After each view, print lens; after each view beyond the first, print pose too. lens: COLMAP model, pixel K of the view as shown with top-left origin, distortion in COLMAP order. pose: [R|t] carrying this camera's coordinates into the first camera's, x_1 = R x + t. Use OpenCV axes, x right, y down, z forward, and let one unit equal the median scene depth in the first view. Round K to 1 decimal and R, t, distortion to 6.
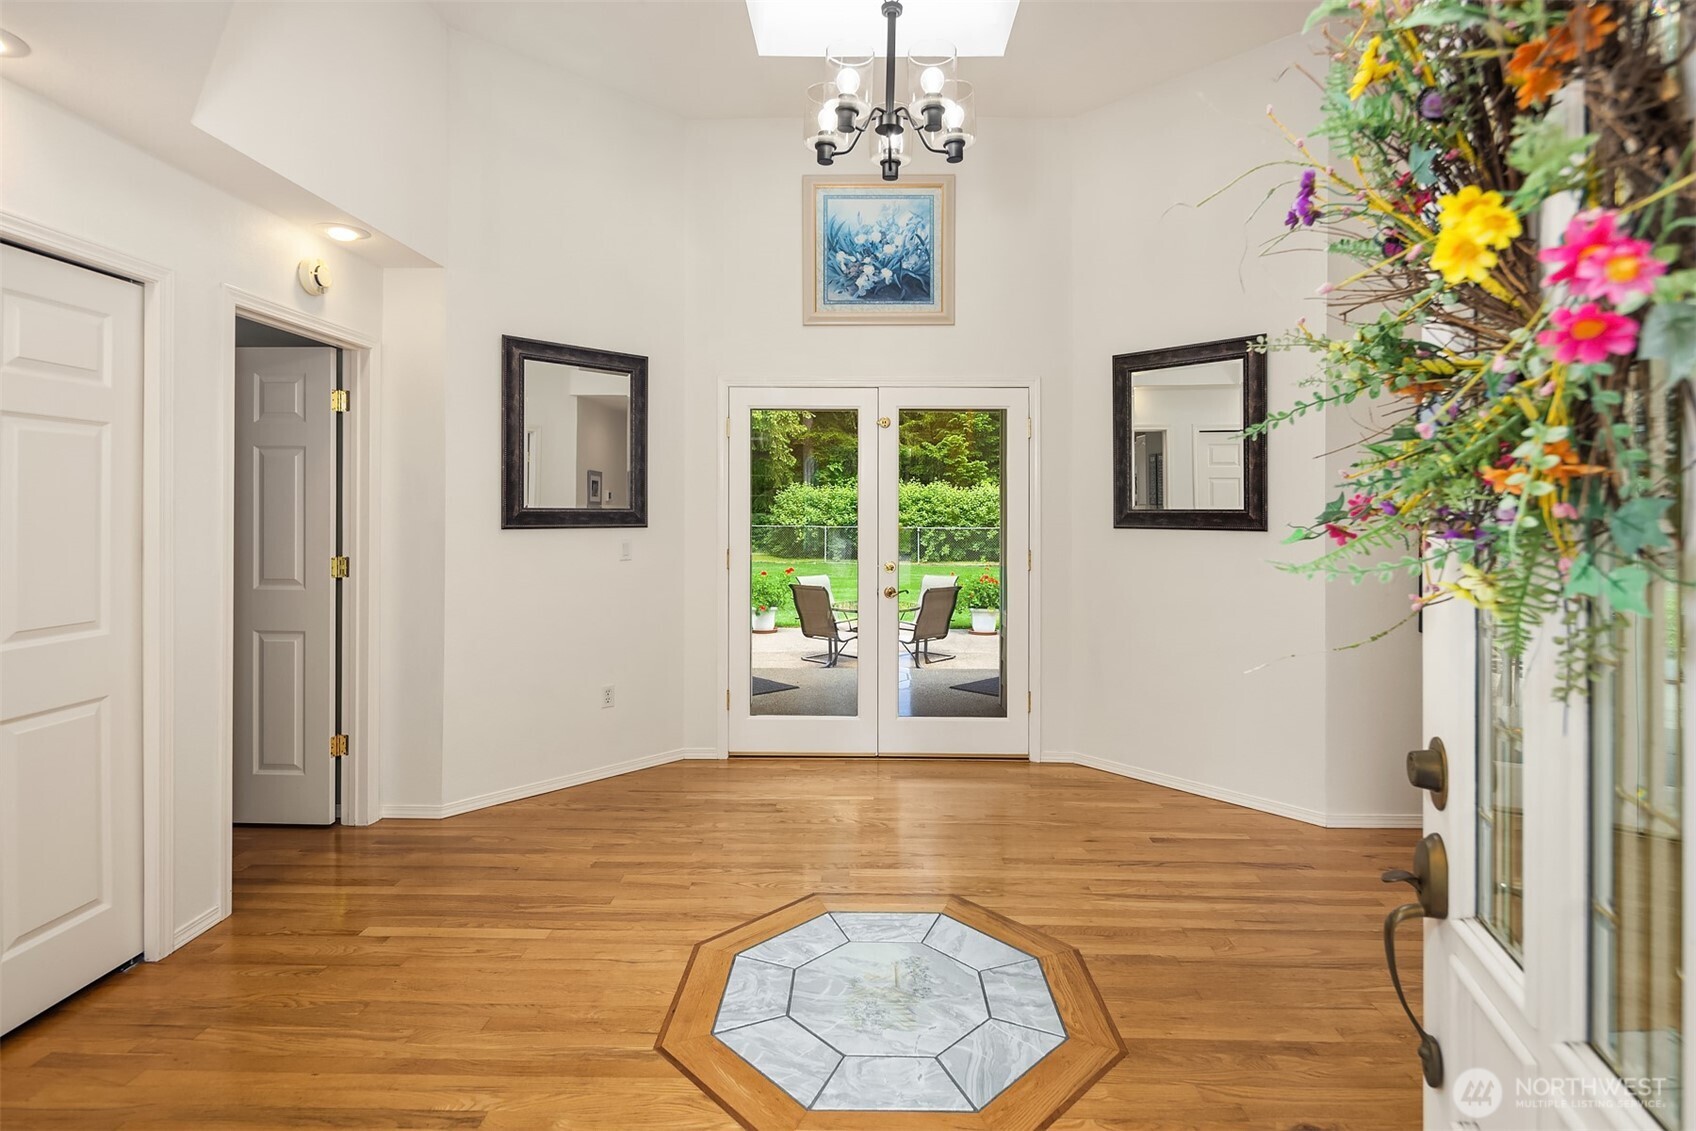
lens RADIAL K [[826.5, 0, 851.5], [0, 826.5, 504.6], [0, 0, 1]] dist [0.002416, -0.003148]
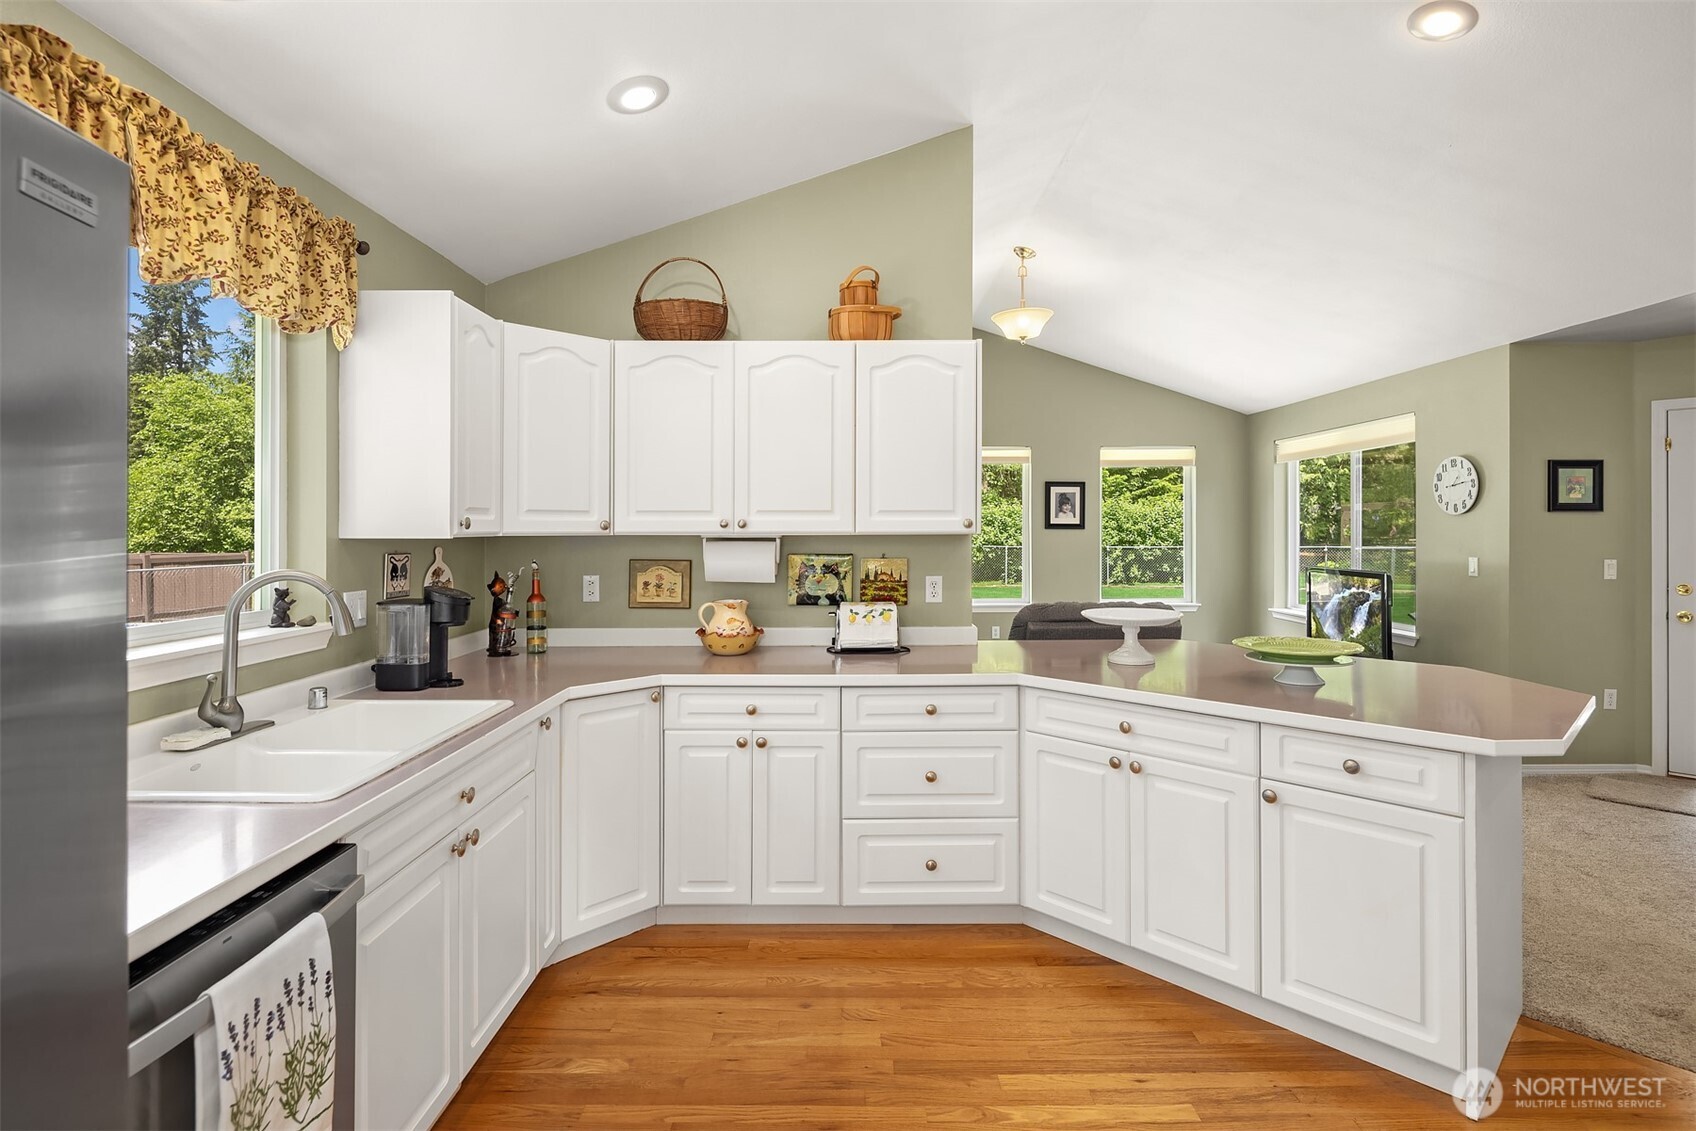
lens RADIAL K [[826.5, 0, 846.7], [0, 826.5, 523.1], [0, 0, 1]] dist [0.002416, -0.003148]
pose [[0.999866, -0.007704, 0.014430, -1.363911], [0.007696, 0.999970, 0.000647, -0.009392], [-0.014435, -0.000536, 0.999896, 0.458770]]
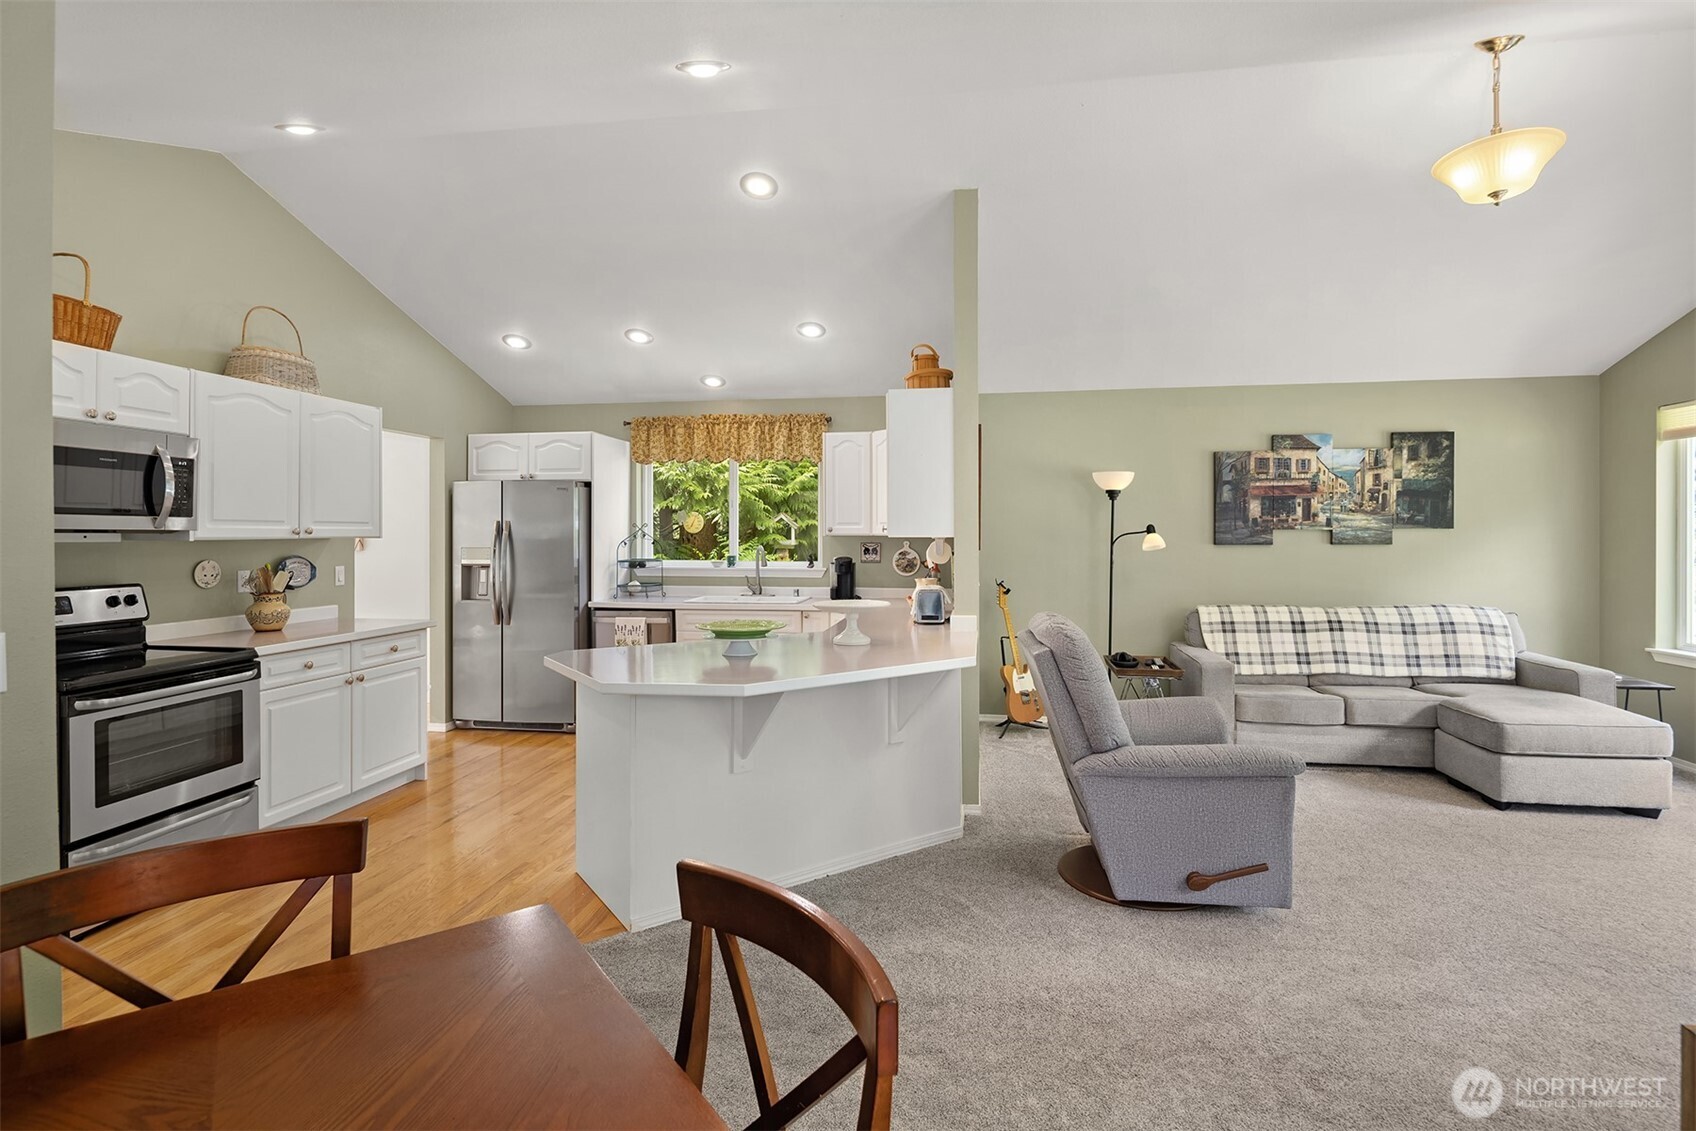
lens RADIAL K [[826.5, 0, 857.1], [0, 826.5, 538.9], [0, 0, 1]] dist [0.002416, -0.003148]
pose [[-0.131857, 0.003584, -0.991262, -0.324397], [0.007622, 0.999968, 0.002601, 0.000615], [0.991239, -0.007213, -0.131880, 1.234342]]
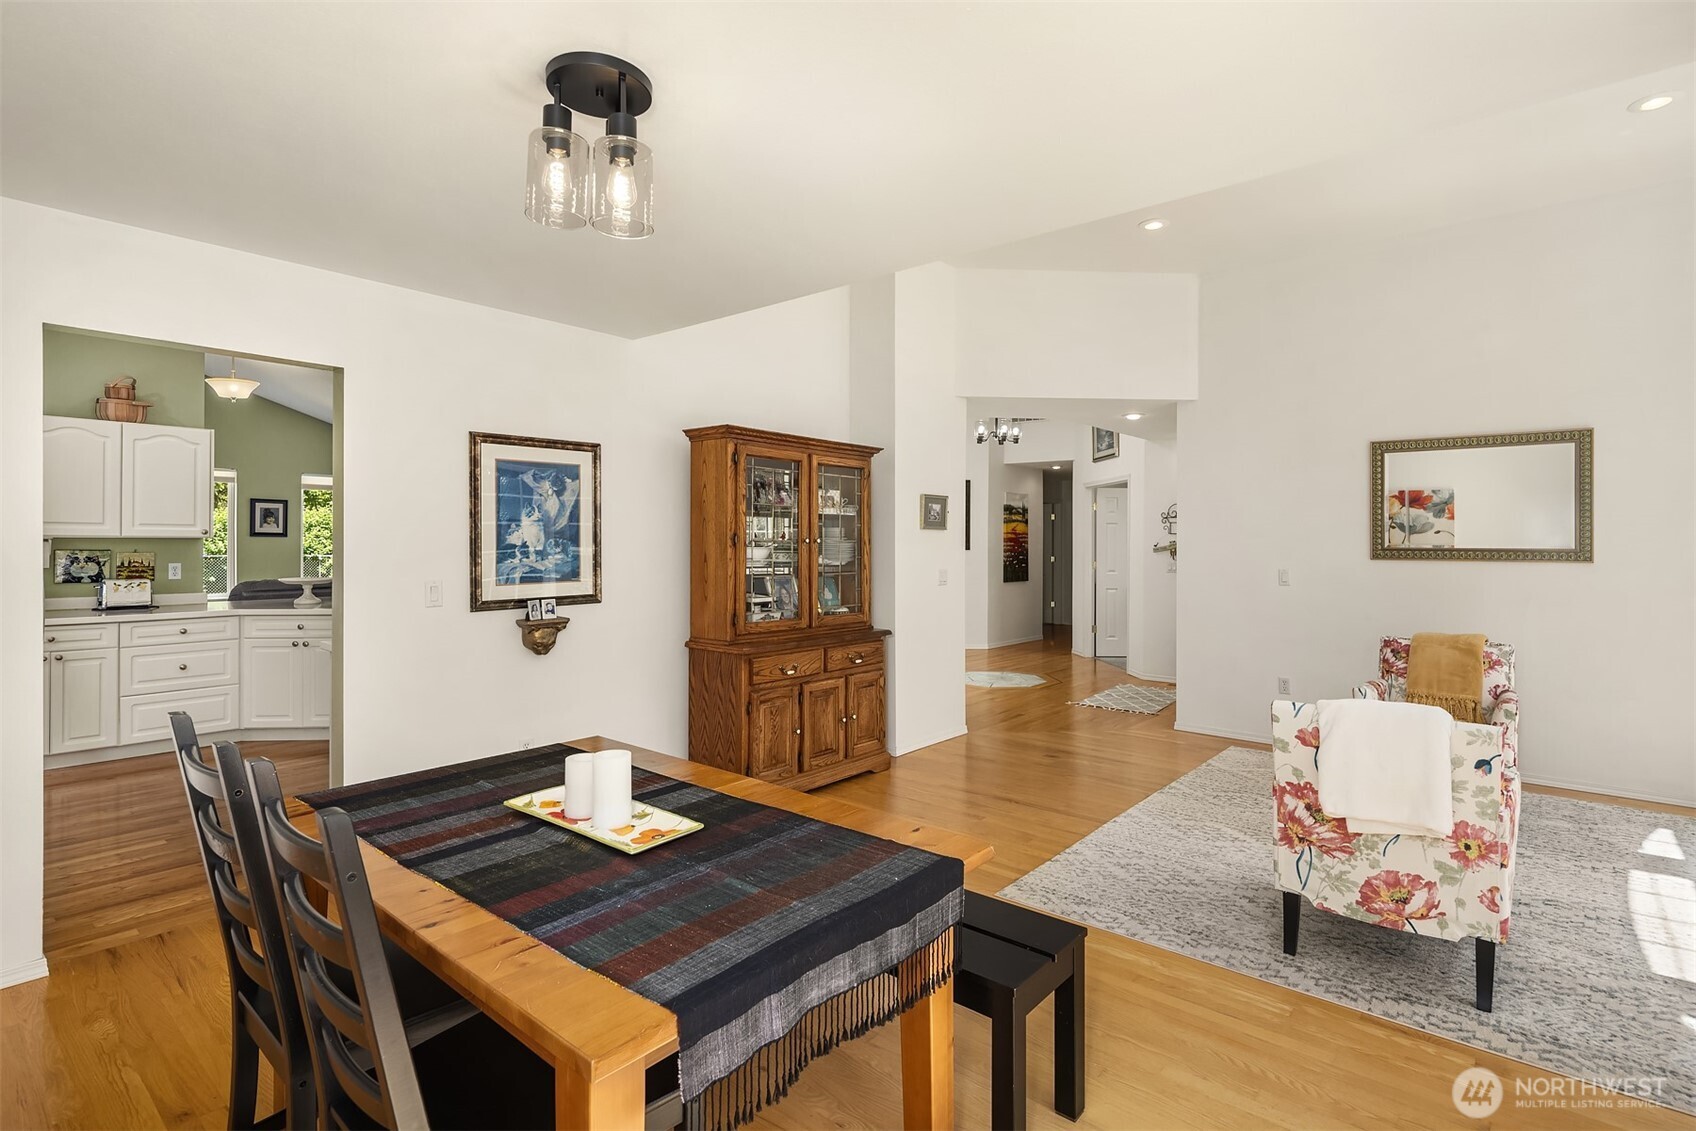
lens RADIAL K [[826.5, 0, 857.4], [0, 826.5, 552.4], [0, 0, 1]] dist [0.002416, -0.003148]
pose [[0.629340, -0.010568, 0.777058, -1.599661], [-0.010545, 0.999699, 0.022136, -0.015236], [-0.777058, -0.022125, 0.629040, -0.392691]]
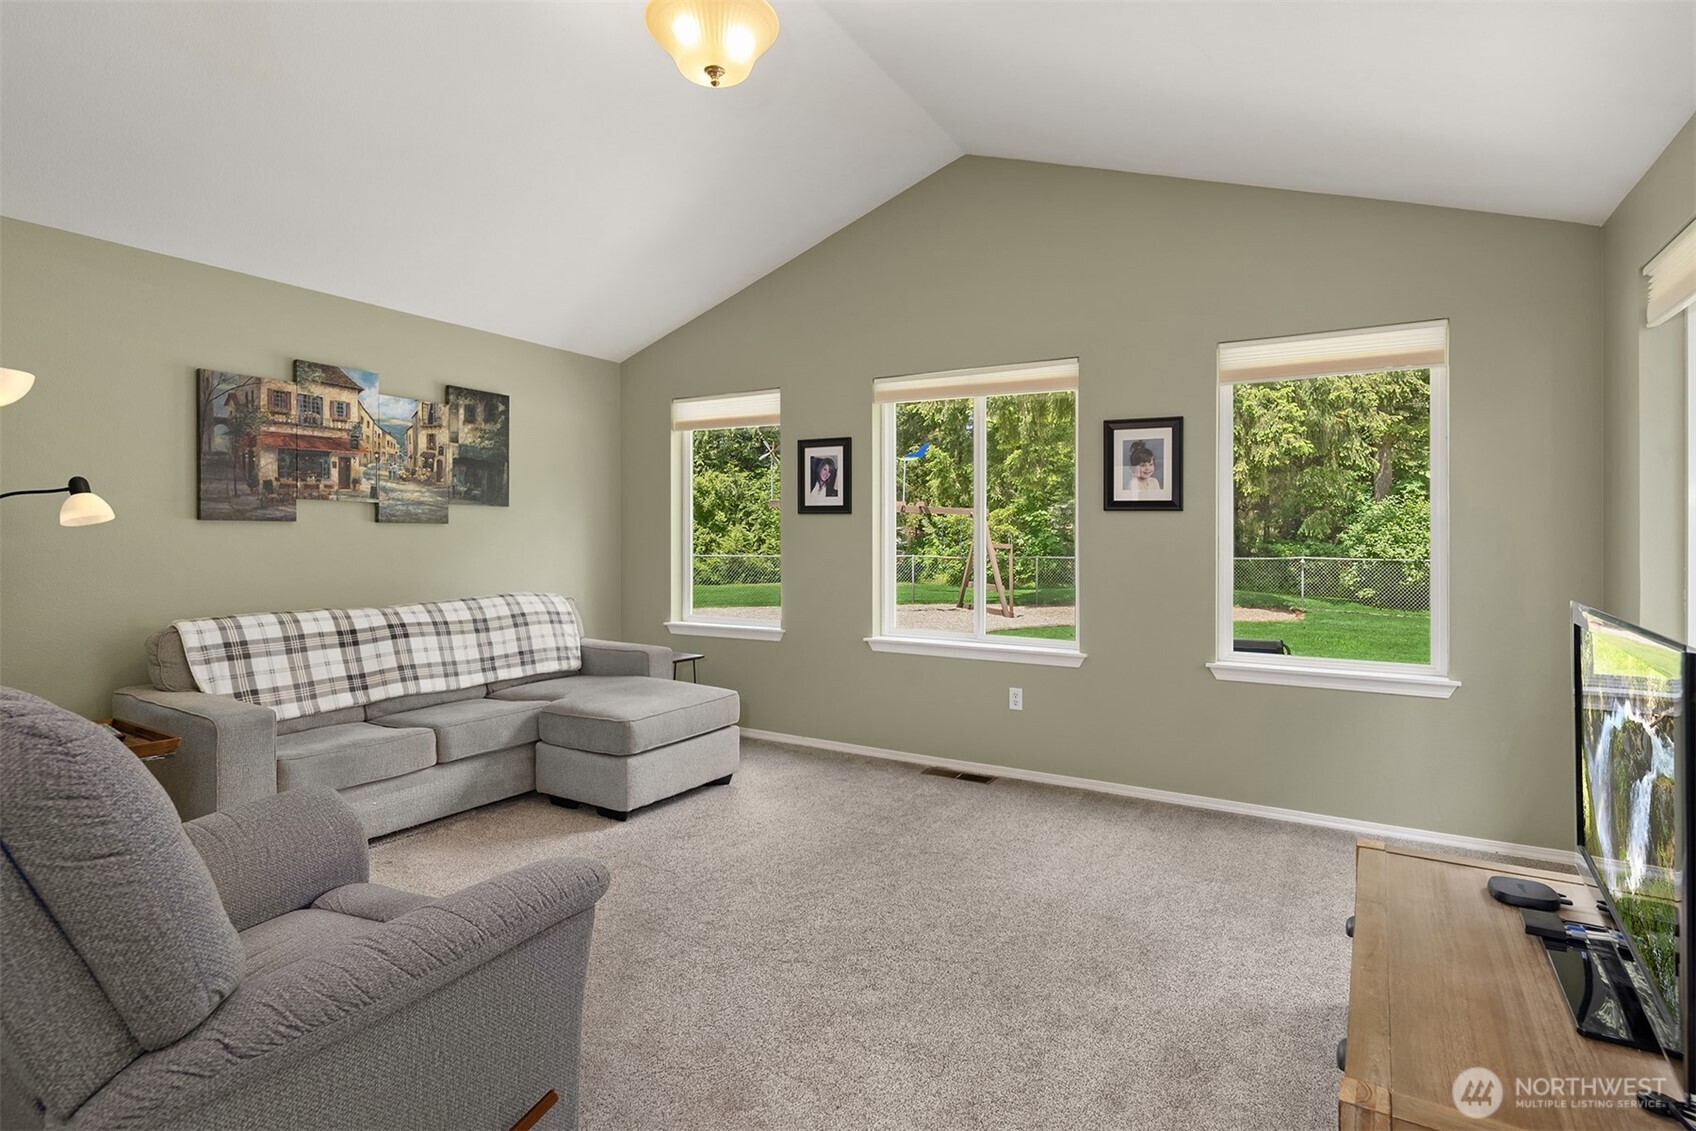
lens RADIAL K [[826.5, 0, 863.8], [0, 826.5, 542.2], [0, 0, 1]] dist [0.002416, -0.003148]
pose [[0.874608, 0.004147, -0.484814, -0.732734], [0.000464, 0.999956, 0.009391, 0.031567], [0.484831, -0.008438, 0.874567, 1.233471]]
